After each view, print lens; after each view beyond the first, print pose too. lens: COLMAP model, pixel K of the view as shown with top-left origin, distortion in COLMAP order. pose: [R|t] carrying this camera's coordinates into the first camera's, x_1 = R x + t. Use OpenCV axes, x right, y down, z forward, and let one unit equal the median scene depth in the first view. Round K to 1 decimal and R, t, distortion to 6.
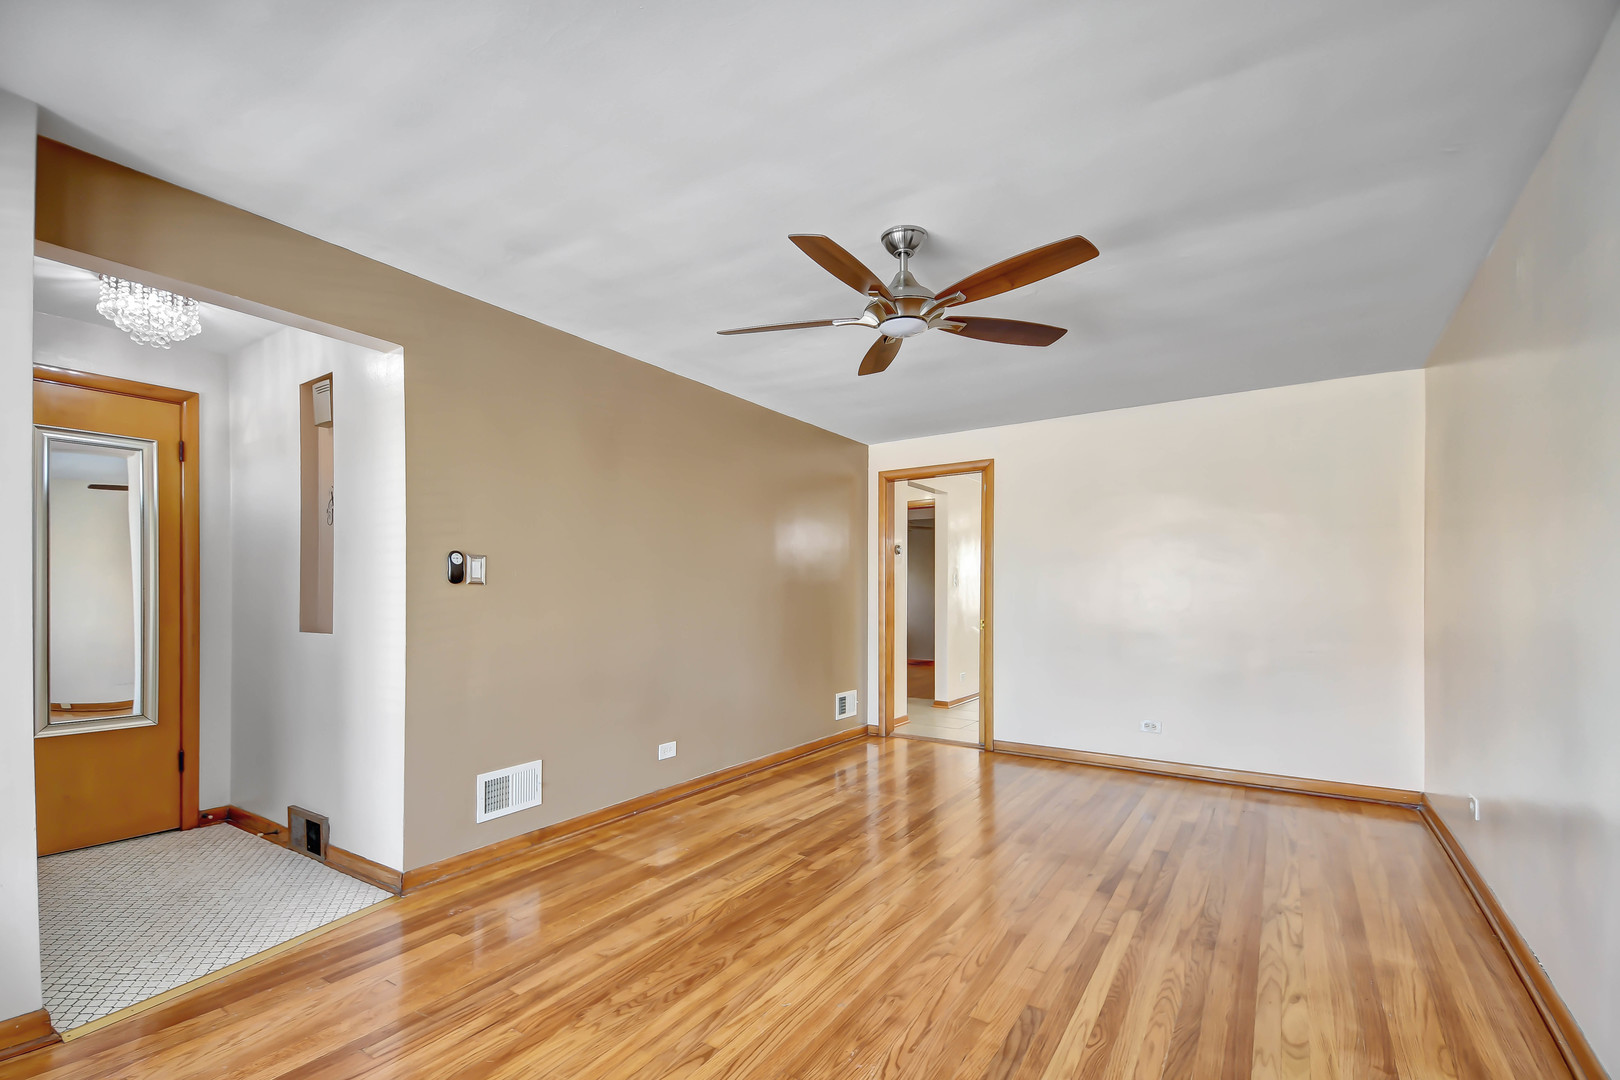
lens RADIAL K [[744.0, 0, 809.2], [0, 744.0, 616.7], [0, 0, 1]] dist [0.019883, -0.030559]
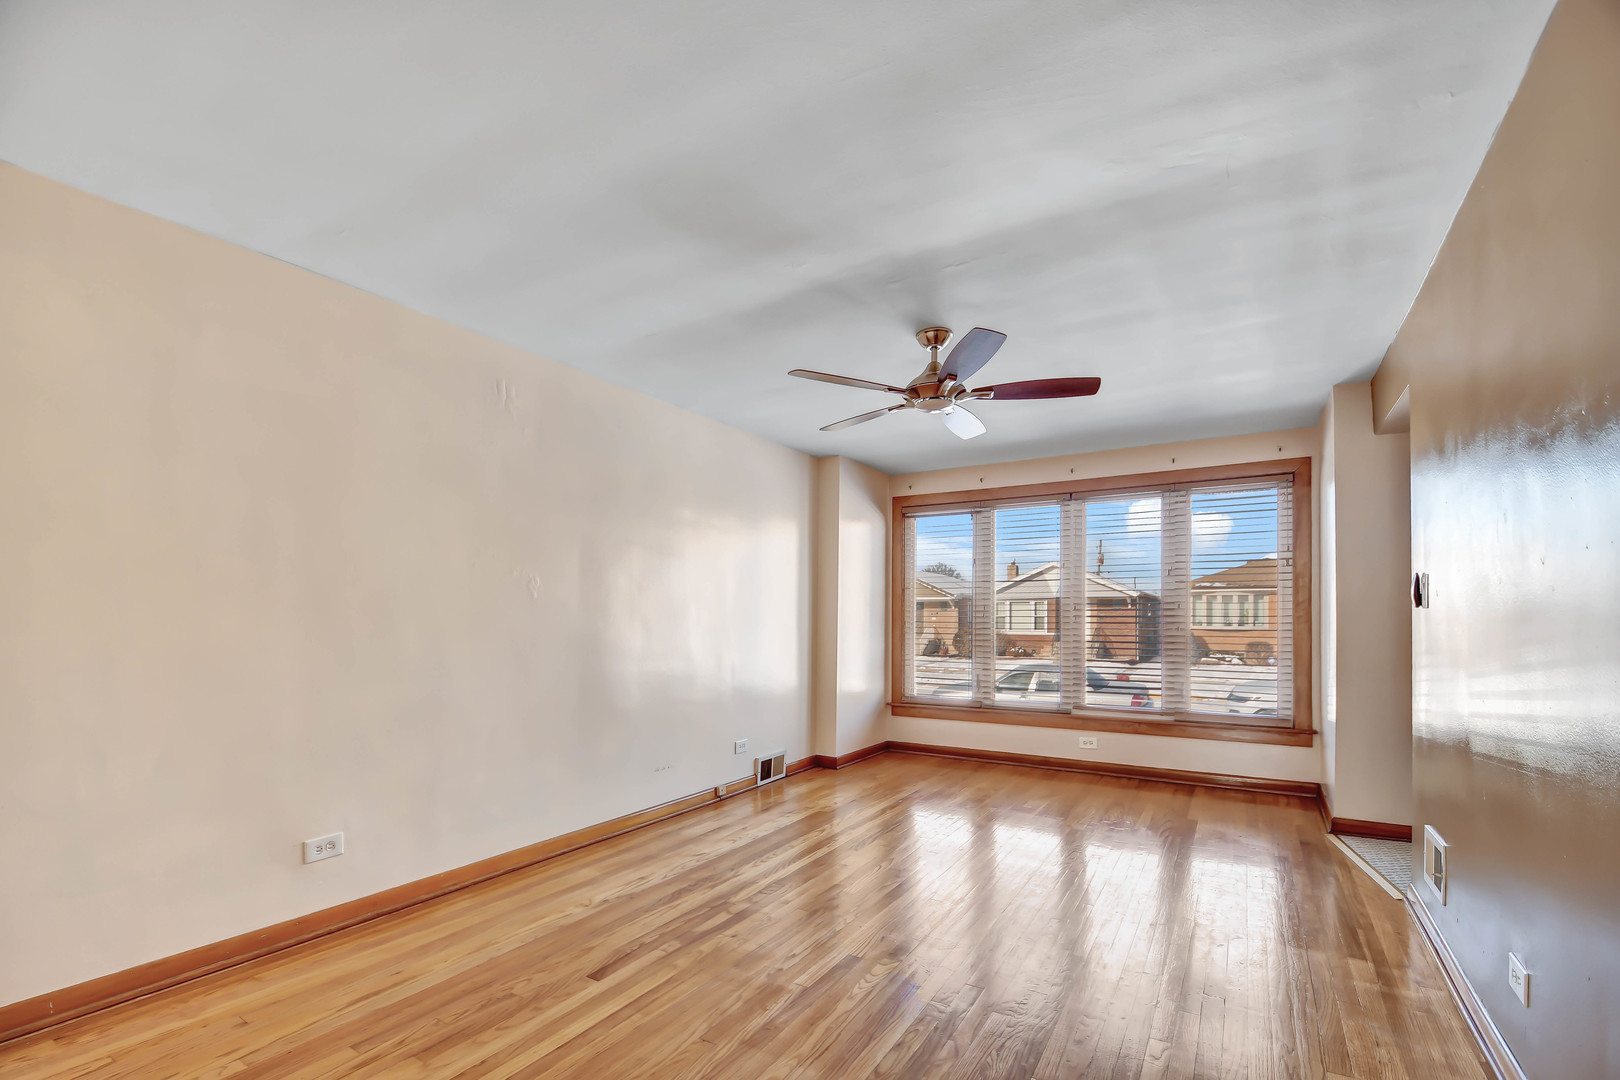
lens RADIAL K [[744.0, 0, 809.2], [0, 744.0, 616.7], [0, 0, 1]] dist [0.019883, -0.030559]
pose [[-0.999161, -0.001901, -0.040908, 0.390204], [-0.002635, 0.999836, 0.017908, -0.054608], [0.040868, 0.018000, -0.999002, 2.237934]]
